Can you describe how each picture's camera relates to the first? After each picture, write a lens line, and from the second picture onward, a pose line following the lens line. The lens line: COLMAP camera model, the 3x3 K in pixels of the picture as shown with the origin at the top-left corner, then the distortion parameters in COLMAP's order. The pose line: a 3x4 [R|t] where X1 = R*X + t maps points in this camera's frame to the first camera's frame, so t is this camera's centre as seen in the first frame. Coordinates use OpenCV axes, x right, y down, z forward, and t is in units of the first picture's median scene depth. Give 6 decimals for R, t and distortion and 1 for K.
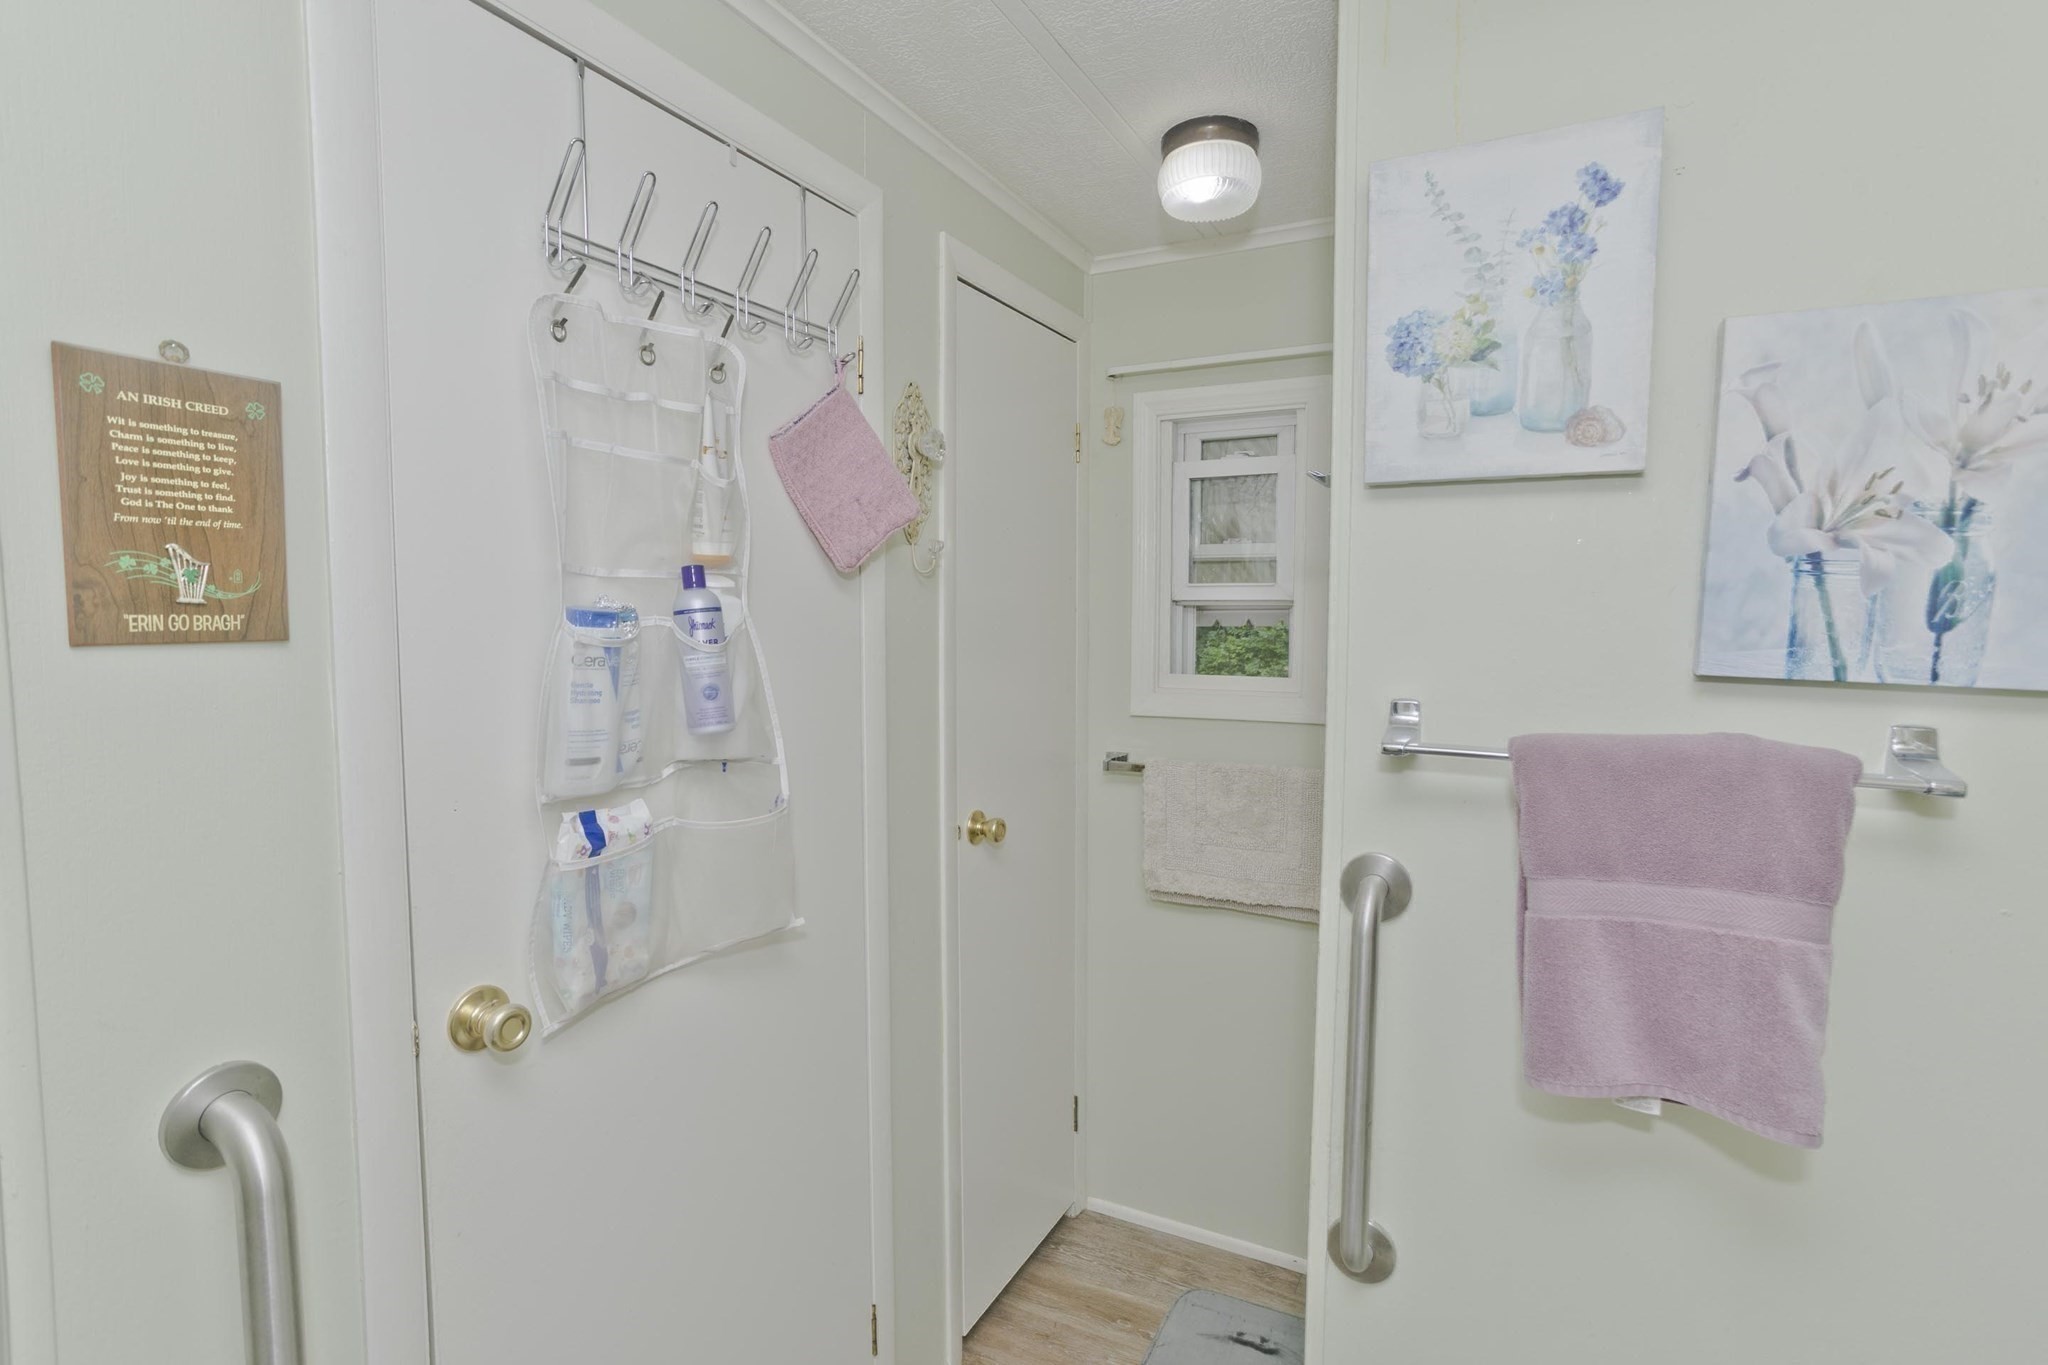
lens RADIAL K [[979.3, 0, 1022.2], [0, 979.3, 678.0], [0, 0, 1]] dist [-0.046372, 0.025365]
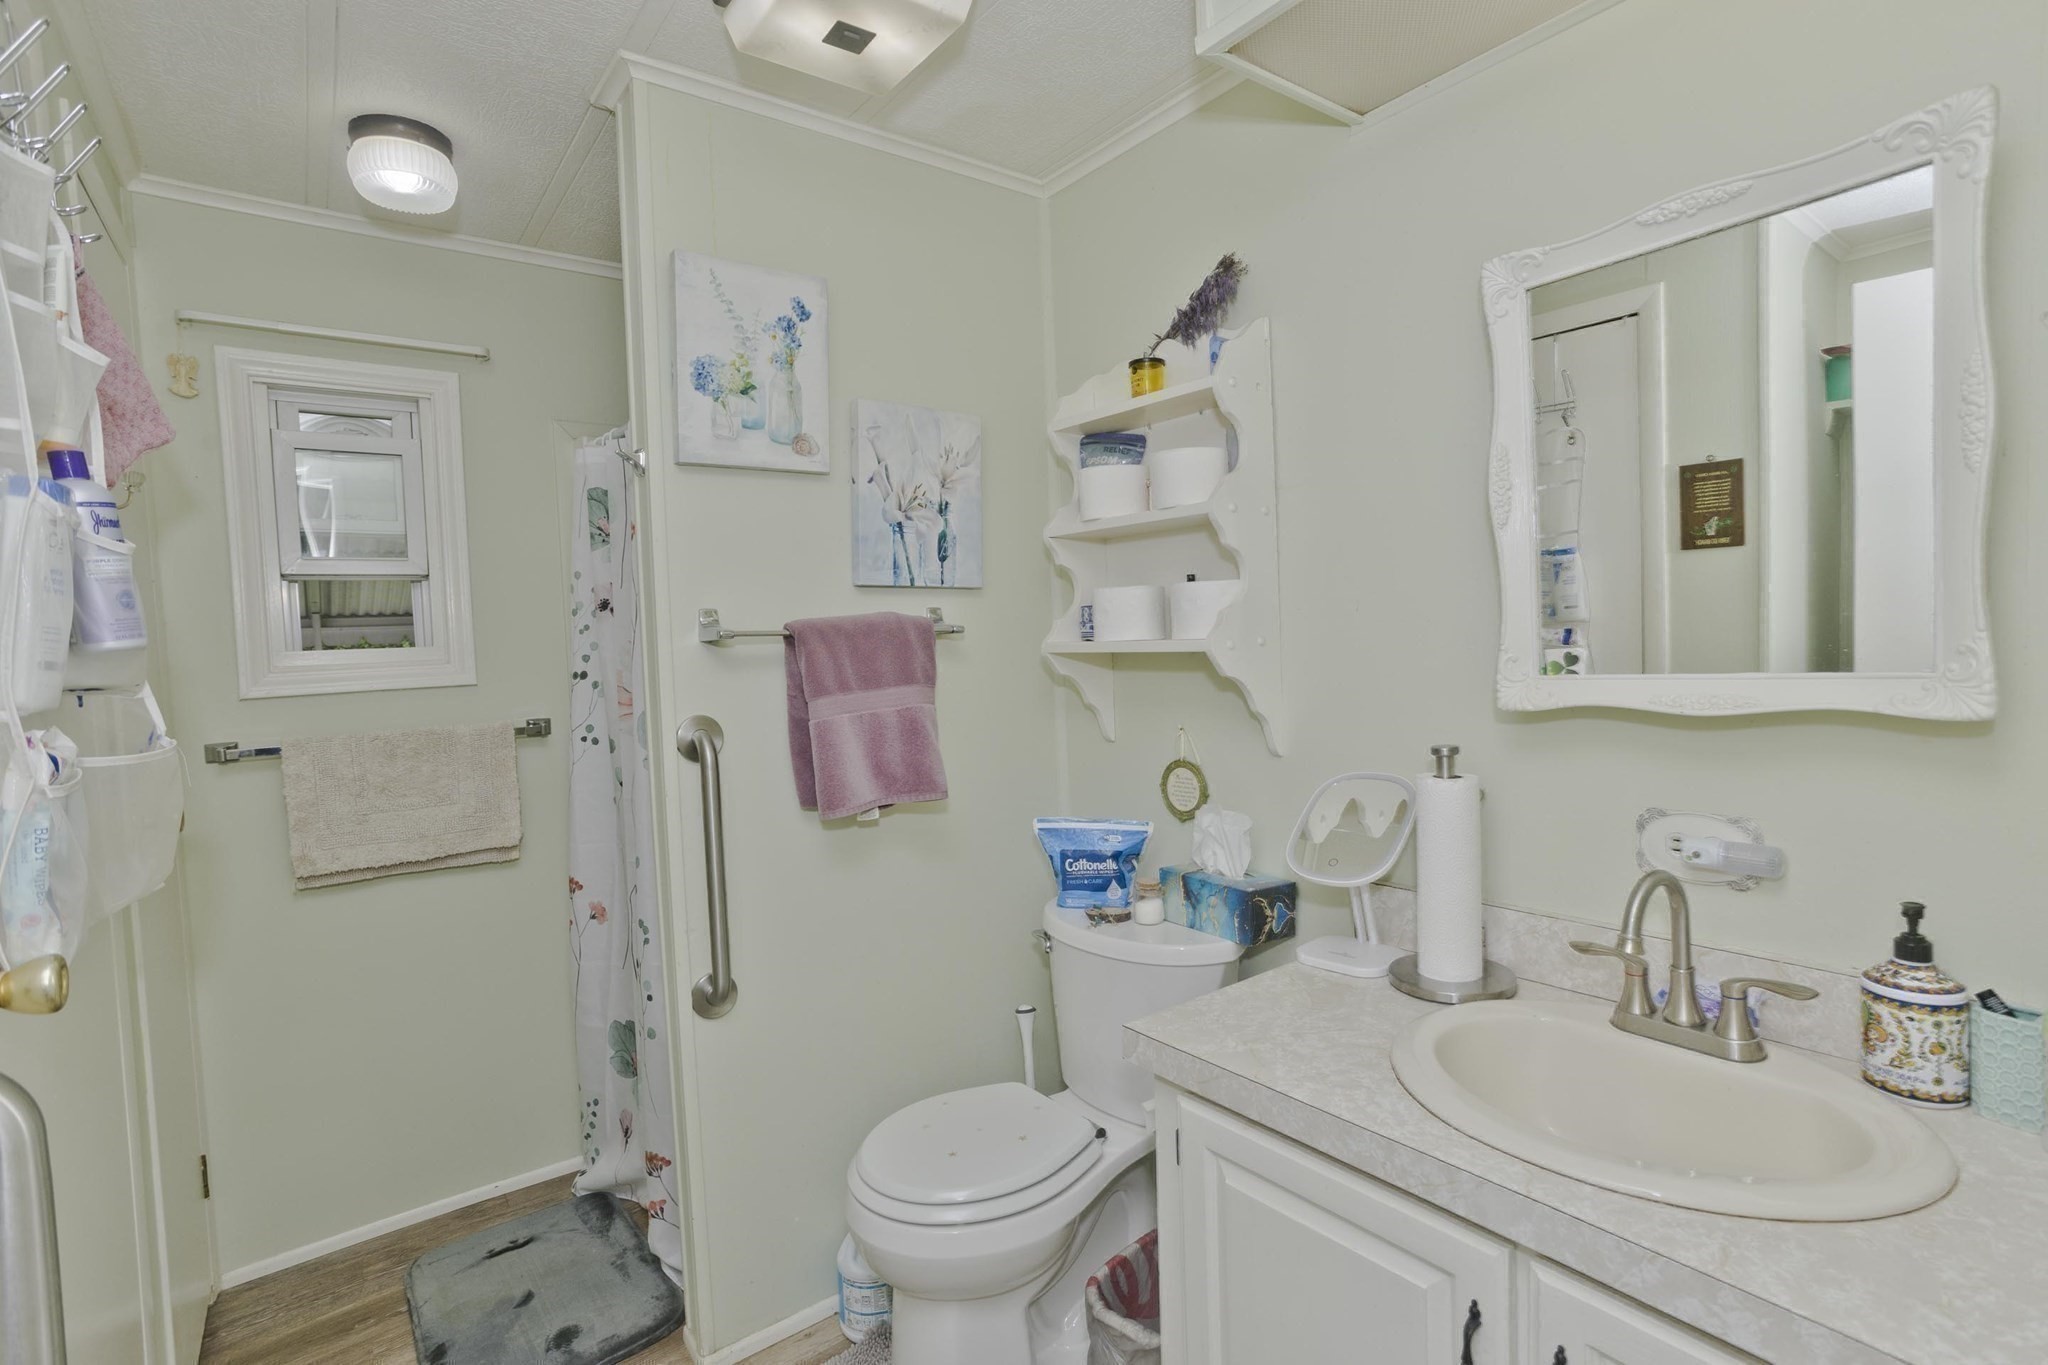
lens RADIAL K [[979.3, 0, 1043.7], [0, 979.3, 675.5], [0, 0, 1]] dist [-0.046372, 0.025365]
pose [[0.420034, -0.060121, 0.905515, -0.891099], [0.100093, 0.994785, 0.019619, 0.173230], [-0.901972, 0.082395, 0.423861, -0.116820]]
